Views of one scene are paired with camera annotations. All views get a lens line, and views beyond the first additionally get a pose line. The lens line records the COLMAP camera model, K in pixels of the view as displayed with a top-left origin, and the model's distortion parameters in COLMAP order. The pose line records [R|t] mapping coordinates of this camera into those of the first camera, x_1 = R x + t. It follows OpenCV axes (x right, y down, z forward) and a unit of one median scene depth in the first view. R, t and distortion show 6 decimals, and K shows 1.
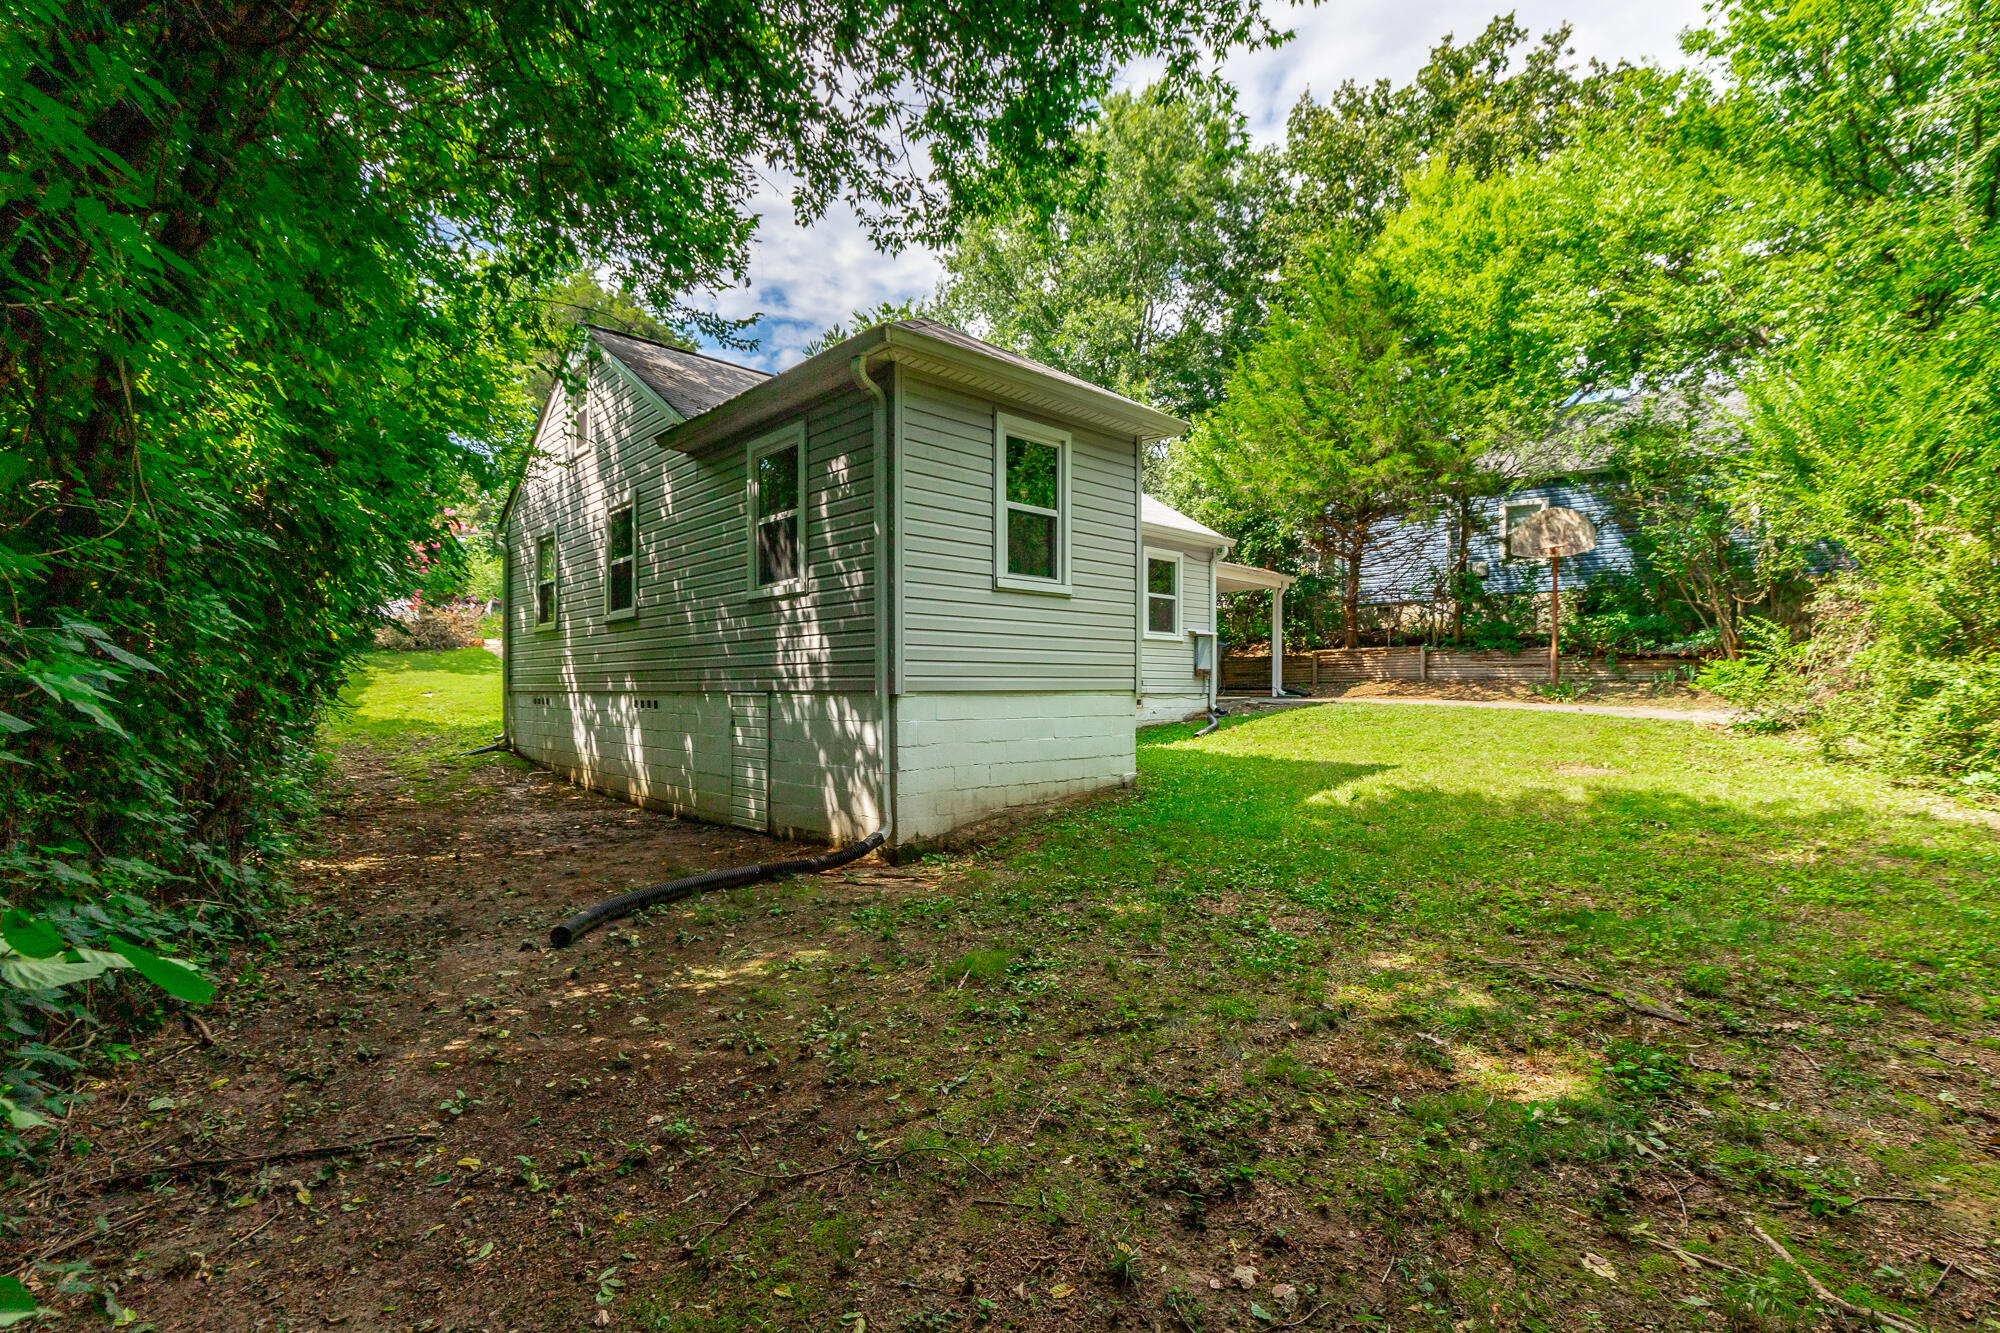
lens RADIAL K [[911.3, 0, 1009.5], [0, 911.3, 667.5], [0, 0, 1]] dist [0.000748, 0.000001]
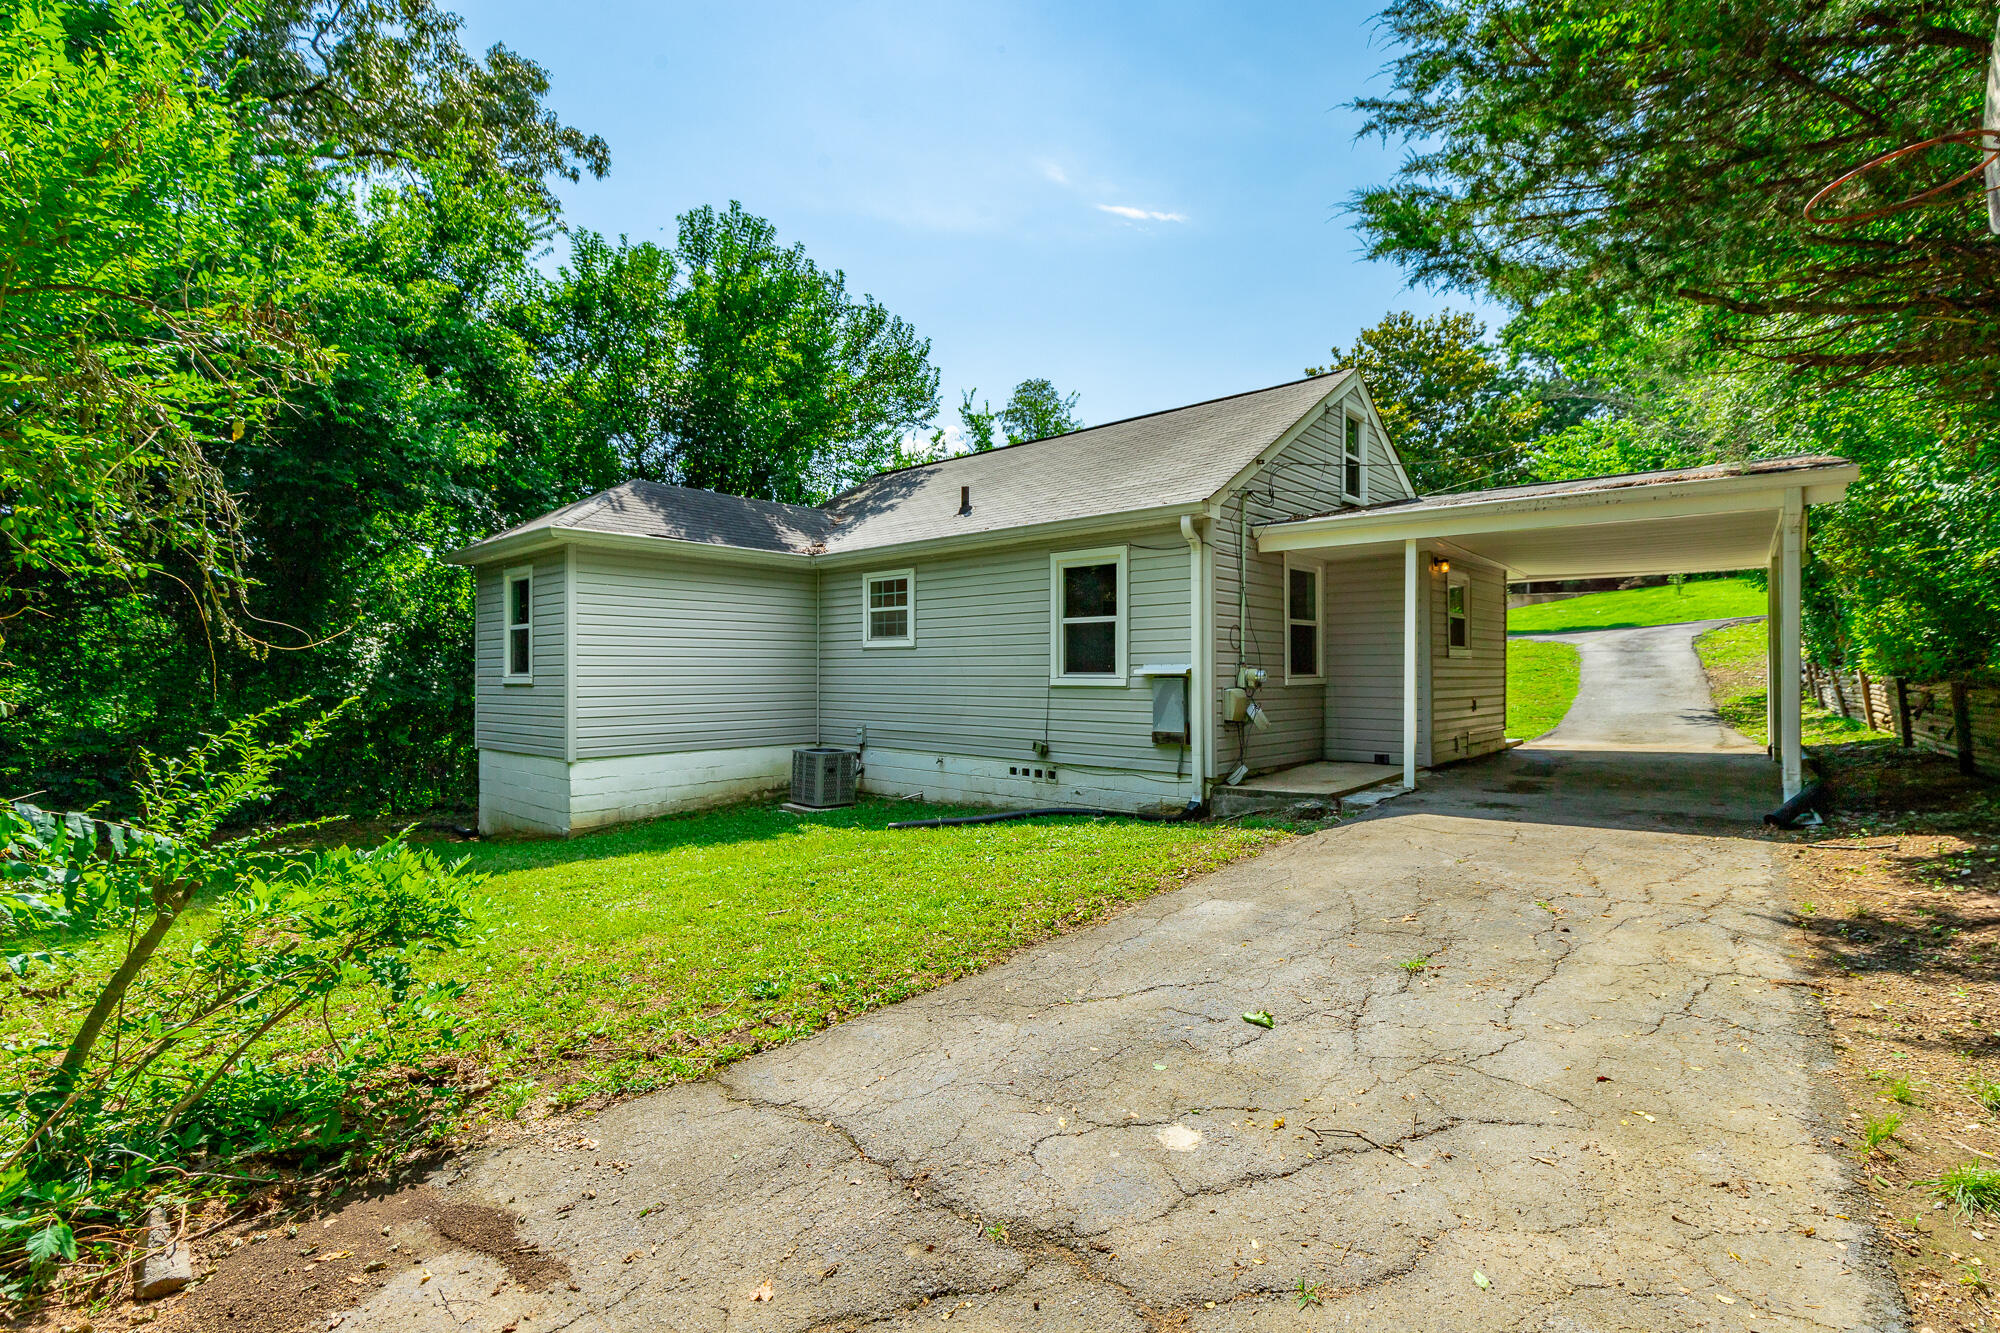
lens RADIAL K [[919.4, 0, 1015.0], [0, 919.4, 651.2], [0, 0, 1]] dist [0.013514, -0.000008]
pose [[0.084472, -0.021952, -0.996184, 0.798352], [0.031293, 0.999323, -0.019367, -0.042242], [0.995934, -0.029537, 0.085102, 0.852286]]
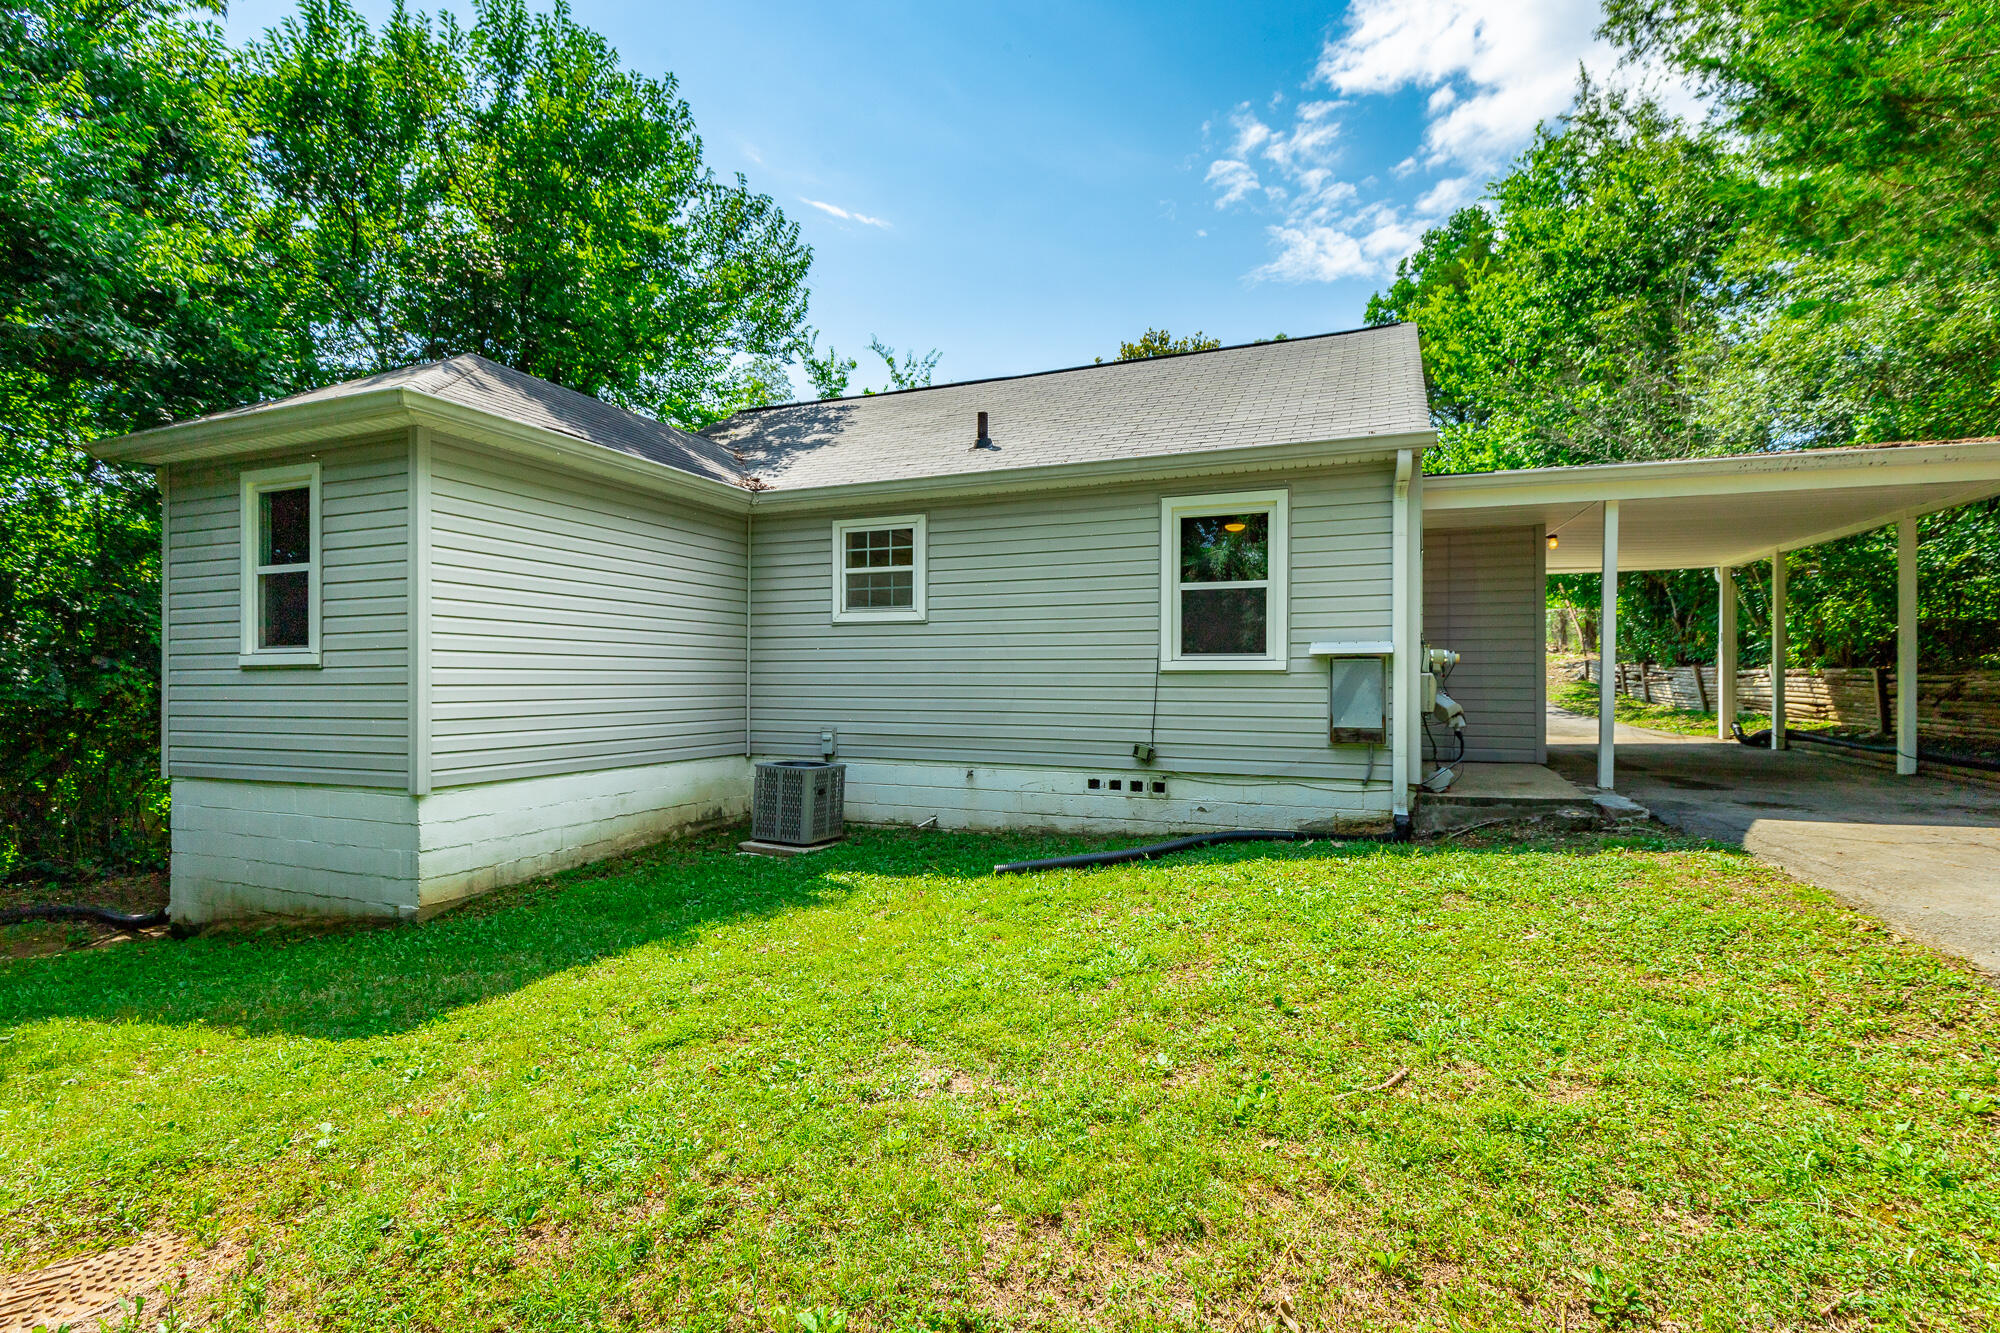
lens RADIAL K [[912.6, 0, 1016.9], [0, 912.6, 671.2], [0, 0, 1]] dist [0.006064, 0.000025]
pose [[0.416625, -0.007466, -0.909048, 0.562659], [0.024313, 0.999700, 0.002932, -0.032760], [0.908753, -0.023324, 0.416682, 0.650901]]
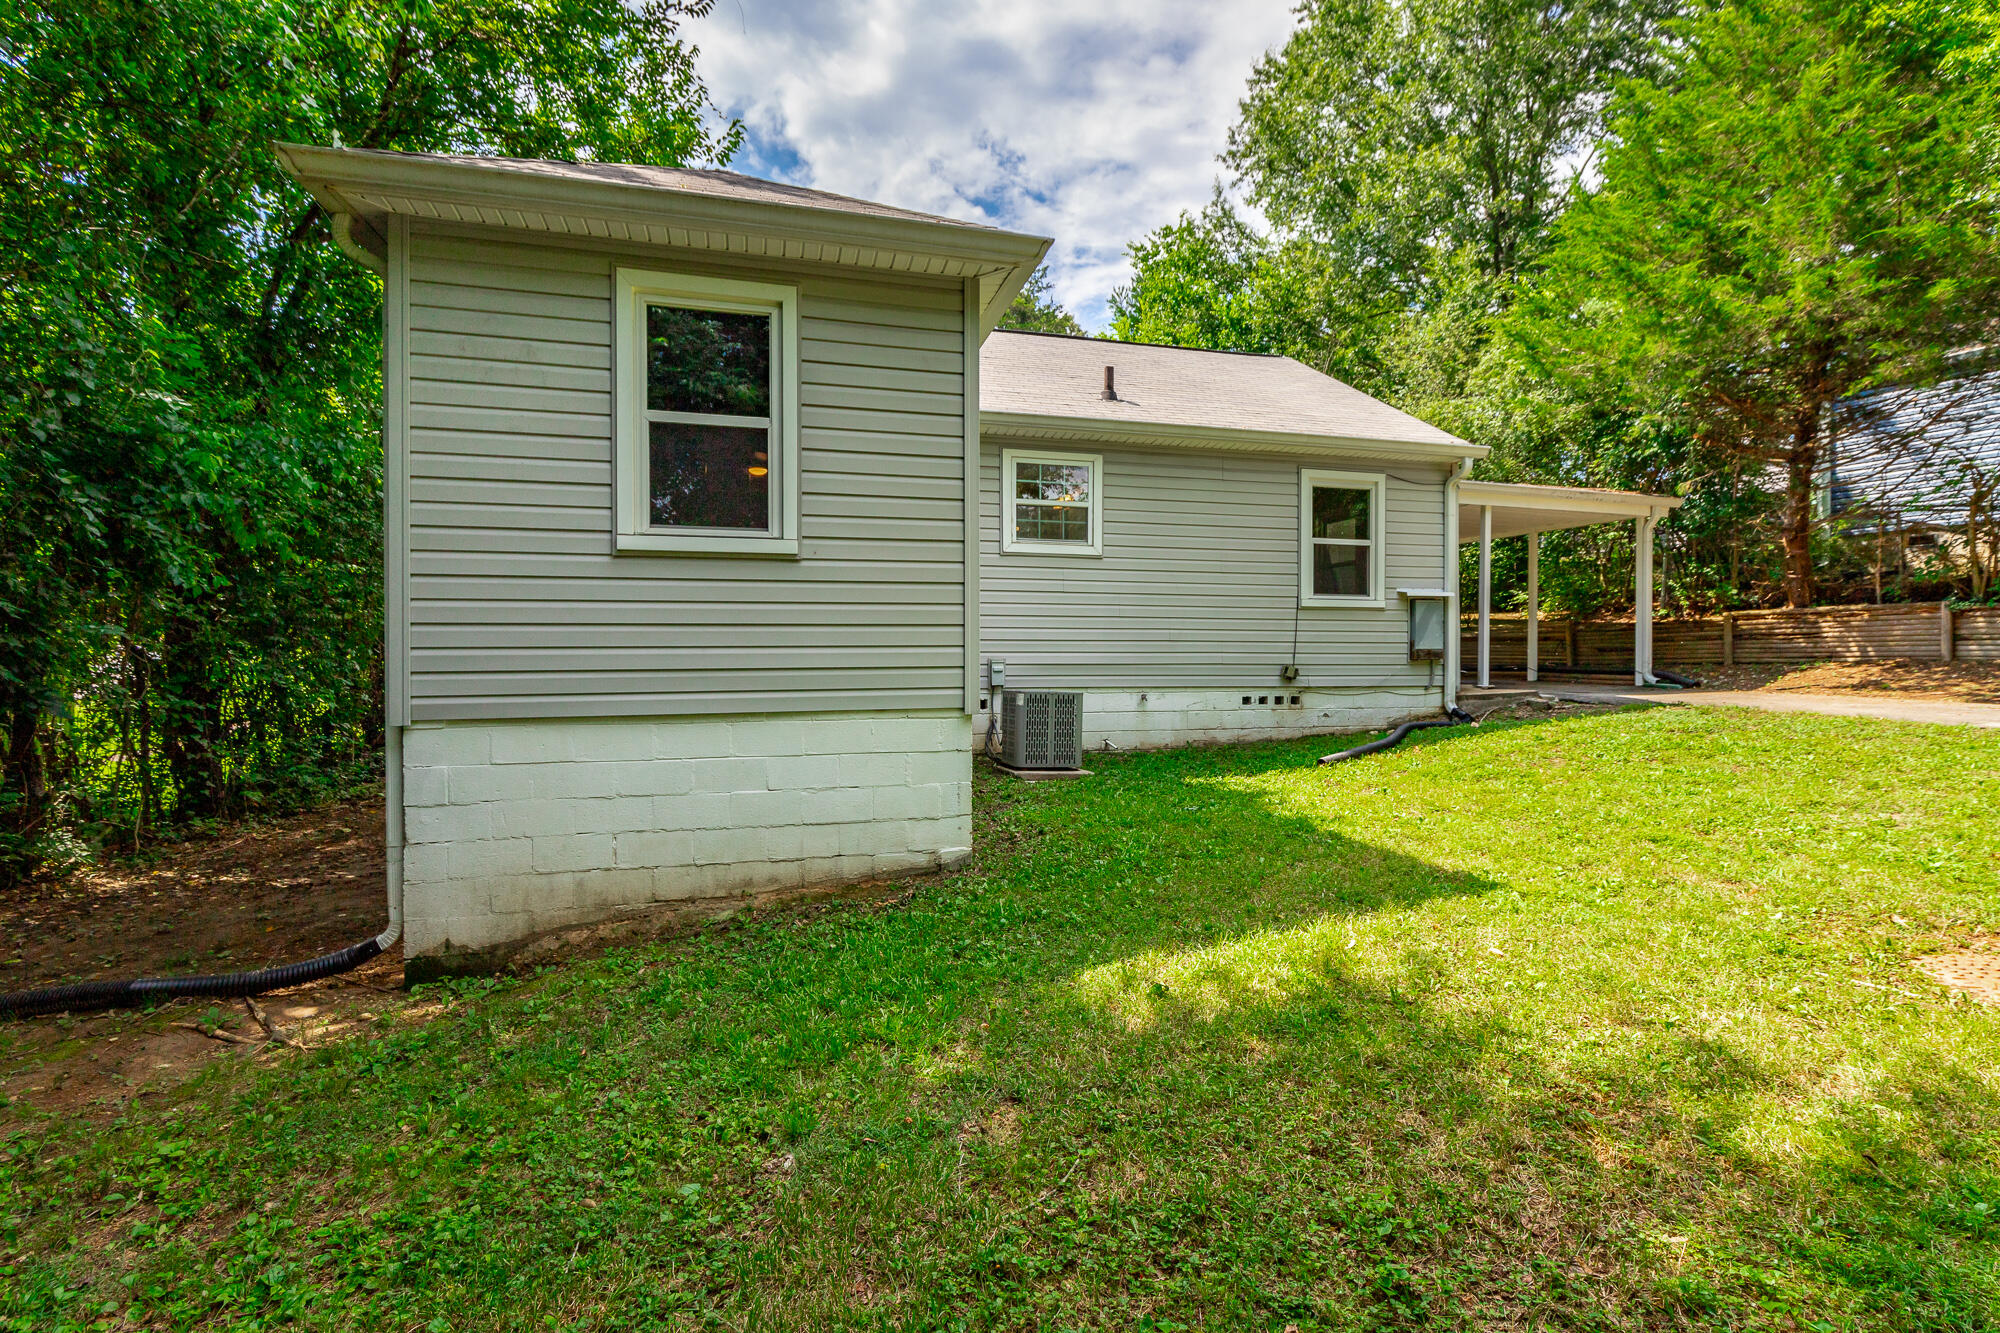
lens RADIAL K [[905.7, 0, 1011.7], [0, 905.7, 630.1], [0, 0, 1]] dist [0.005002, -0.000165]
pose [[0.883546, -0.011803, -0.468195, 0.253760], [0.012068, 0.999924, -0.002434, -0.014101], [0.468189, -0.003500, 0.883622, 0.285506]]
